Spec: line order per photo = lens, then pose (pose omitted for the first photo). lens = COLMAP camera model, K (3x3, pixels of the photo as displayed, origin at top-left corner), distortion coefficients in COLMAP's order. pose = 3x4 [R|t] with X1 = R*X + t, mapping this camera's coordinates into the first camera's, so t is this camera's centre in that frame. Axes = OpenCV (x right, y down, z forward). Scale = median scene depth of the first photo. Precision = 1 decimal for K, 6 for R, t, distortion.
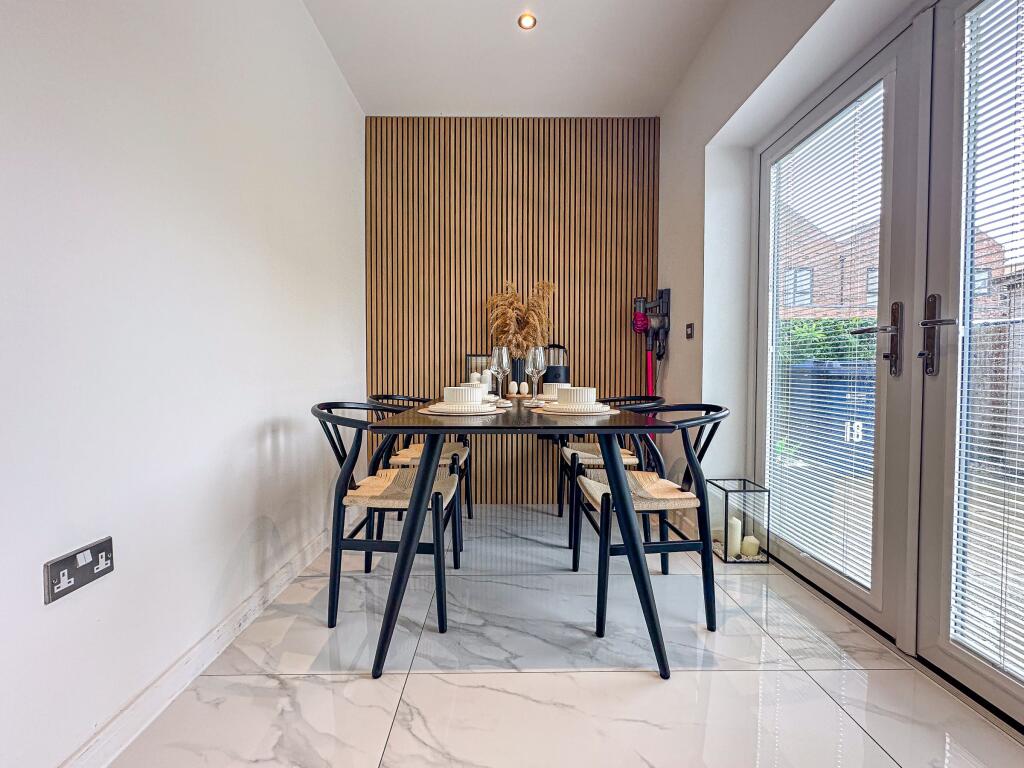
lens RADIAL K [[415.5, 0, 507.8], [0, 415.5, 384.1], [0, 0, 1]] dist [-0.000590, -0.000172]
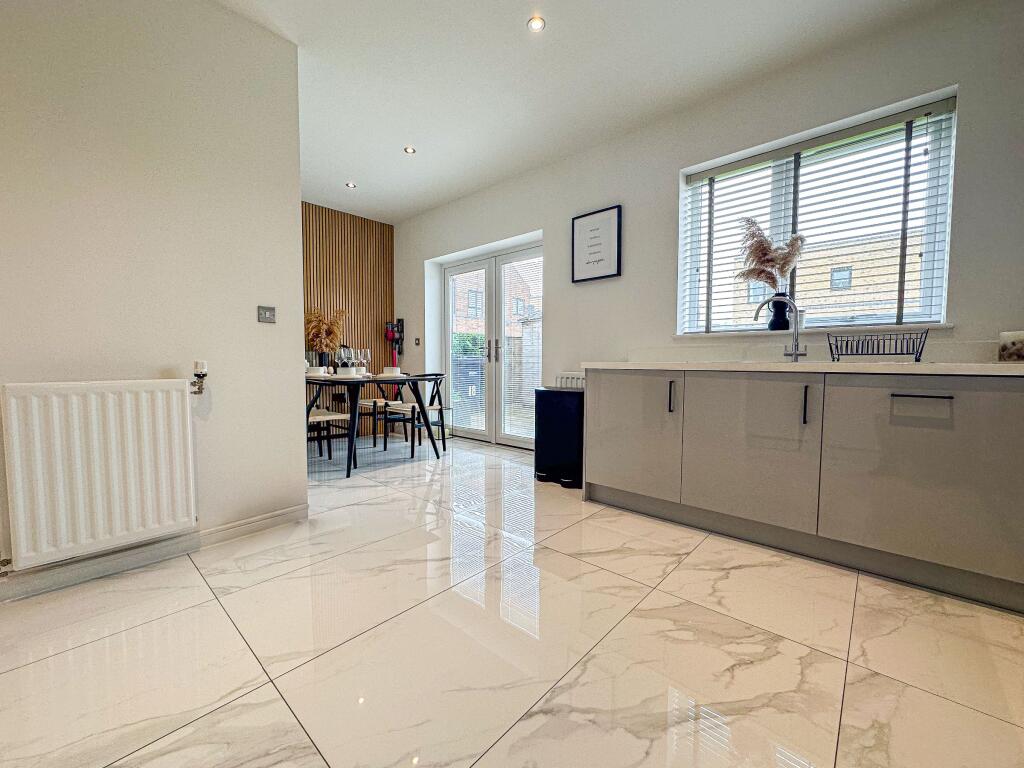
lens RADIAL K [[415.5, 0, 514.8], [0, 415.5, 379.7], [0, 0, 1]] dist [-0.000590, -0.000172]
pose [[0.677376, -0.031670, 0.734955, -0.799428], [0.020492, 0.999498, 0.024182, 0.025349], [-0.735351, -0.001320, 0.677685, -0.813397]]
